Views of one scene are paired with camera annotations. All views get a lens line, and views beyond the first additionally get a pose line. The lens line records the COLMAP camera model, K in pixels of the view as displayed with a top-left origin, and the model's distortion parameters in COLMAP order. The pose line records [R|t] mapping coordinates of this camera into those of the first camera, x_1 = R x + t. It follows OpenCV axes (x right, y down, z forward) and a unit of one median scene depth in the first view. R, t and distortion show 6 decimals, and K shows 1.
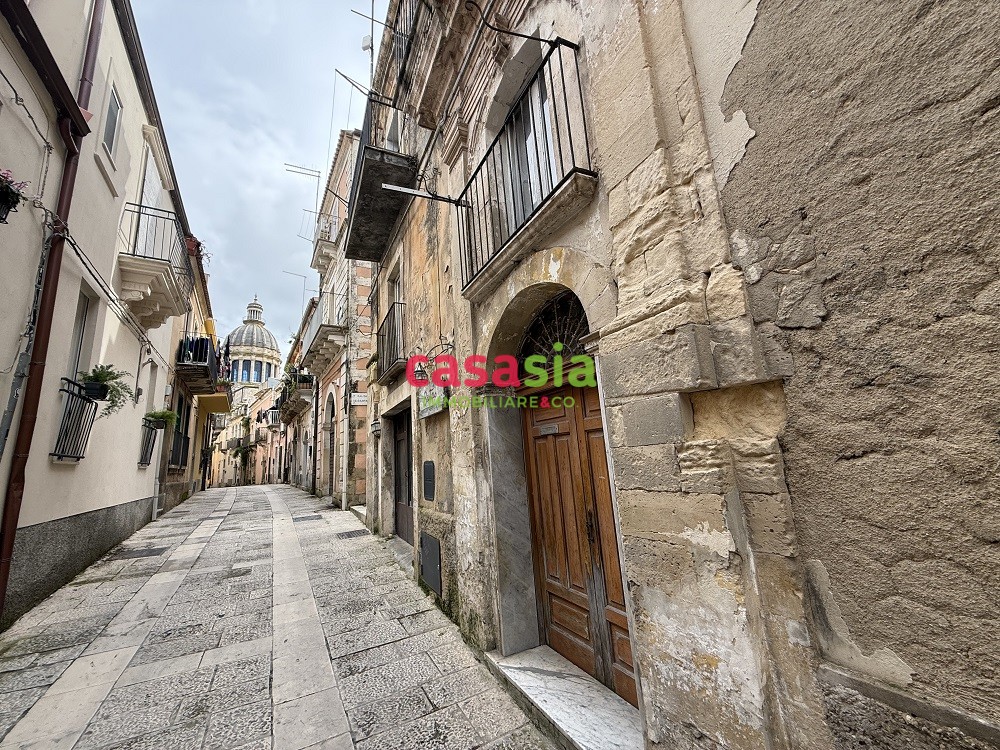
lens RADIAL K [[397.3, 0, 500.0], [0, 397.3, 371.9], [0, 0, 1]] dist [-0.000003, 0.000002]
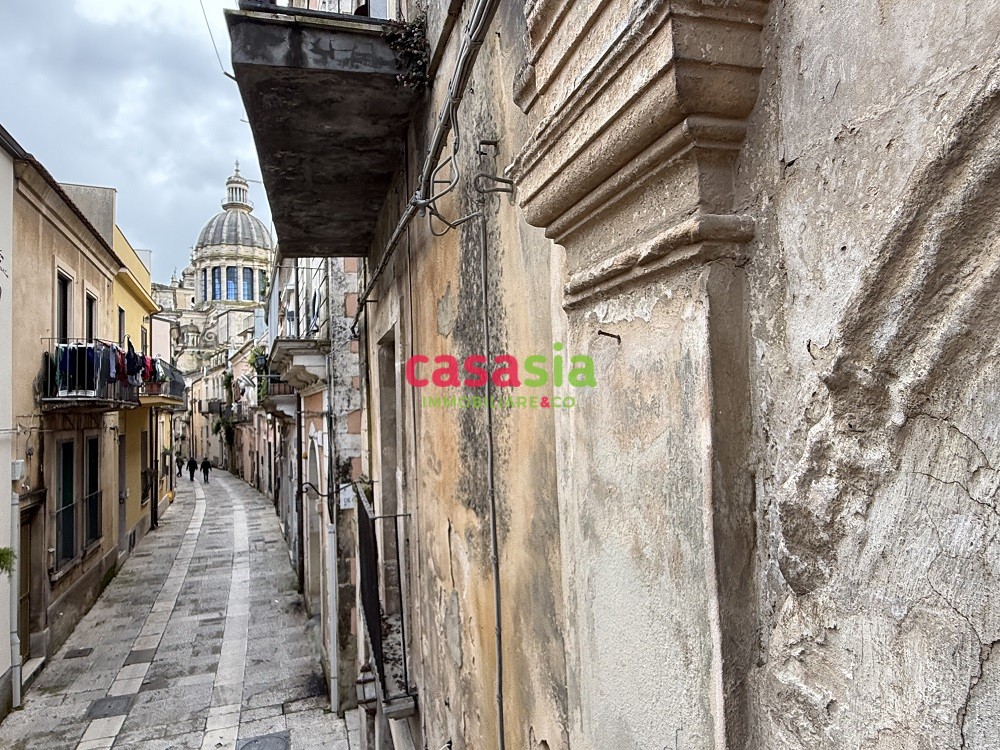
lens RADIAL K [[630.2, 0, 496.4], [0, 630.2, 375.7], [0, 0, 1]] dist [-0.005894, -0.001794]
pose [[0.982392, 0.023379, -0.185365, -0.040870], [0.008645, 0.985389, 0.170098, -0.194094], [0.186634, -0.168705, 0.967836, 0.286248]]
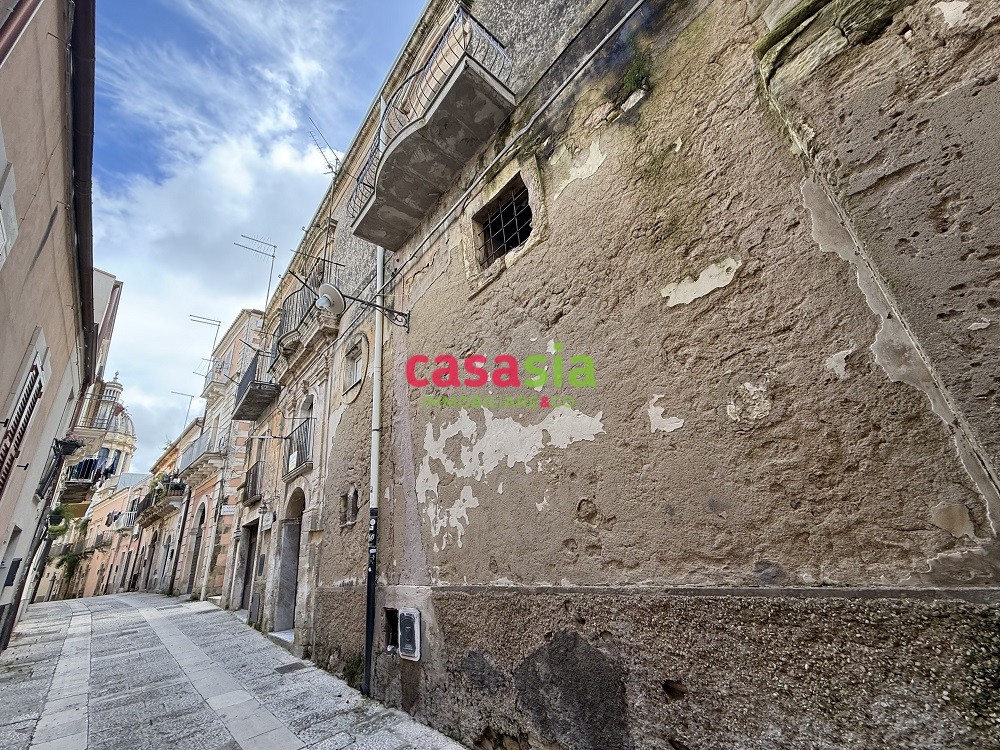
lens RADIAL K [[397.3, 0, 500.0], [0, 397.3, 372.7], [0, 0, 1]] dist [-0.000003, 0.000002]
pose [[0.971329, 0.057503, 0.230681, 0.186709], [-0.008087, 0.977738, -0.209673, -0.103091], [-0.237603, 0.201795, 0.950170, -0.543564]]
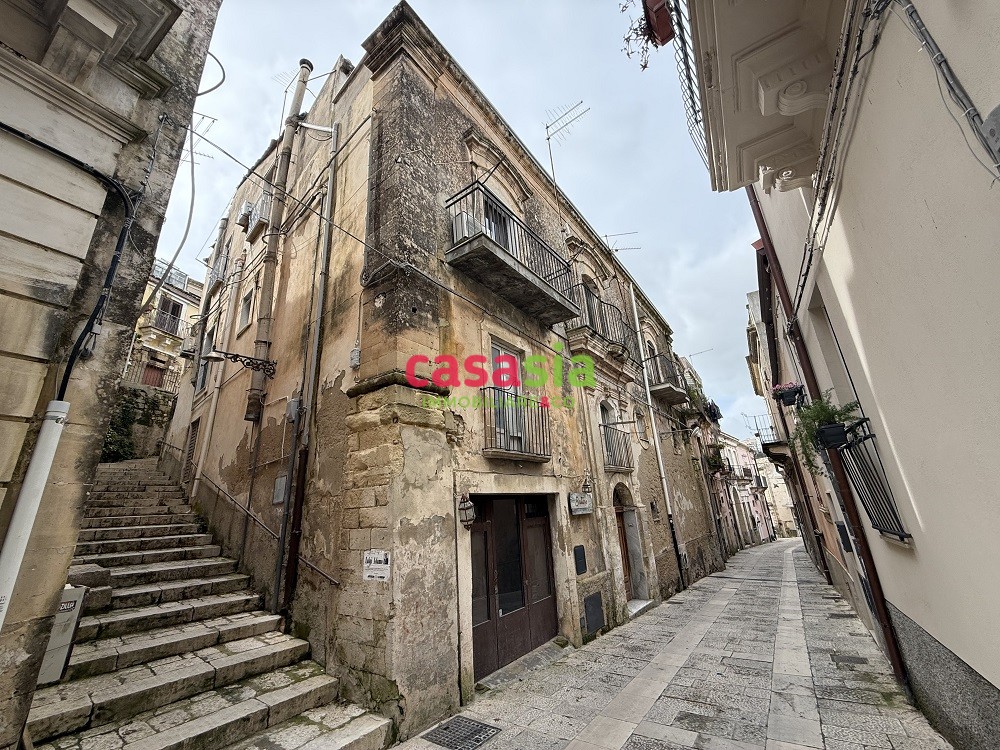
lens RADIAL K [[397.3, 0, 499.3], [0, 397.3, 376.6], [0, 0, 1]] dist [-0.000003, 0.000002]
pose [[-0.448970, 0.375113, 0.810997, -0.601352], [-0.101932, 0.880190, -0.463547, 0.157659], [-0.887714, -0.290786, -0.356942, 0.801866]]
